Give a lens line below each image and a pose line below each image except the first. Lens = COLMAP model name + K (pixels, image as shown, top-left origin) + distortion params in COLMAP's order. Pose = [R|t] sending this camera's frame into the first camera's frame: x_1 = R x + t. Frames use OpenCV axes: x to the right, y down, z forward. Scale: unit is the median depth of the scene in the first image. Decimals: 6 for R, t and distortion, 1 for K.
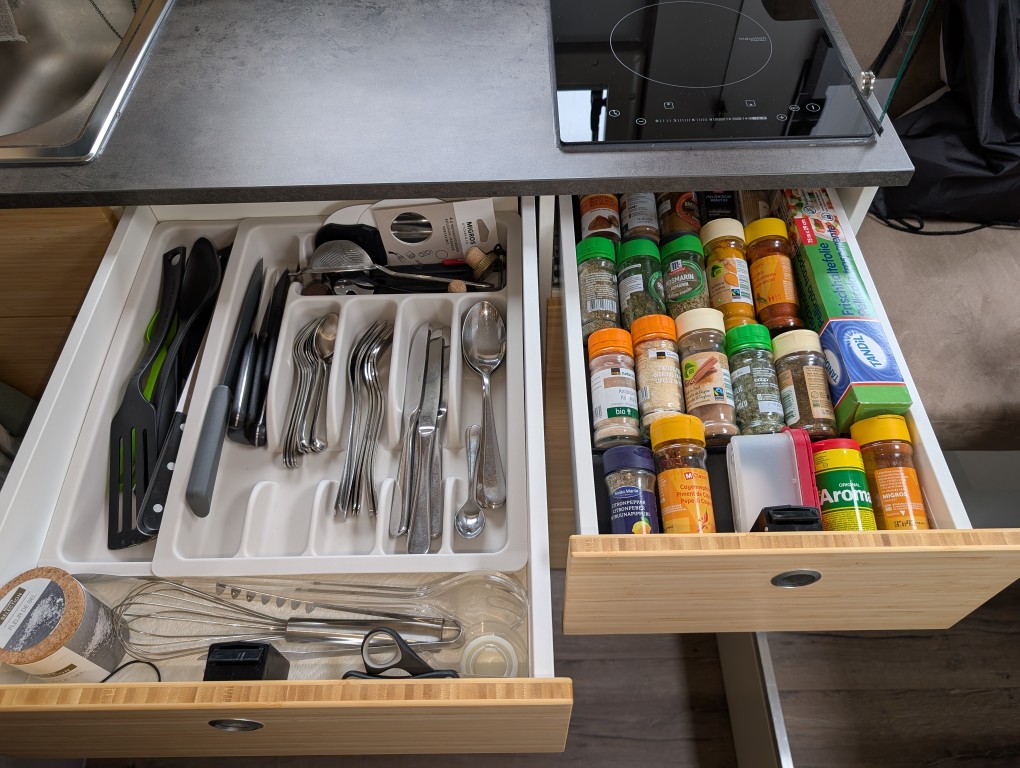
lens RADIAL K [[752.3, 0, 512.7], [0, 752.3, 386.7], [0, 0, 1]] dist [0.007457, -0.013532]
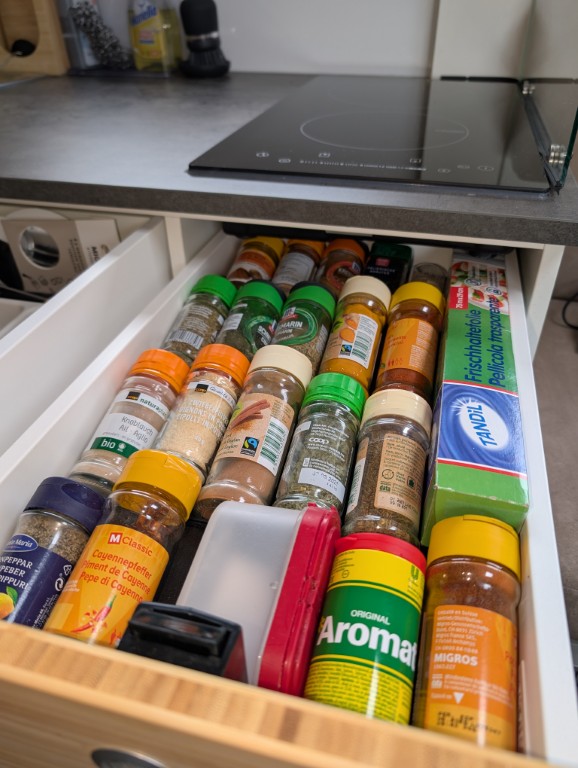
lens RADIAL K [[568.1, 0, 305.1], [0, 568.1, 380.4], [0, 0, 1]] dist [0.001751, -0.004197]
pose [[0.968186, 0.162263, -0.190491, 0.404682], [-0.212364, 0.935460, -0.282519, 0.086895], [0.132354, 0.313984, 0.940158, 0.498851]]
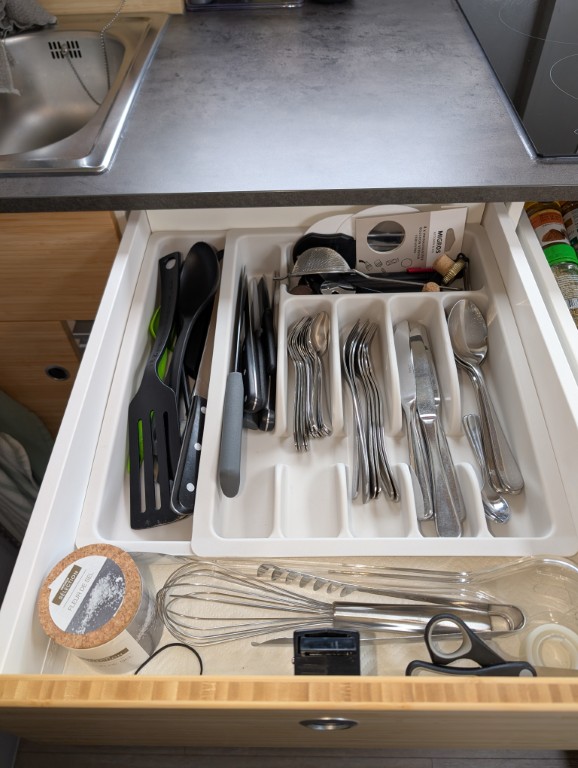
lens RADIAL K [[566.5, 0, 289.0], [0, 566.5, 384.0], [0, 0, 1]] dist [0.007457, -0.013532]
pose [[0.999764, 0.009784, -0.019417, -0.299018], [-0.010940, 0.998117, -0.060356, 0.062628], [0.018790, 0.060555, 0.997988, 0.219400]]
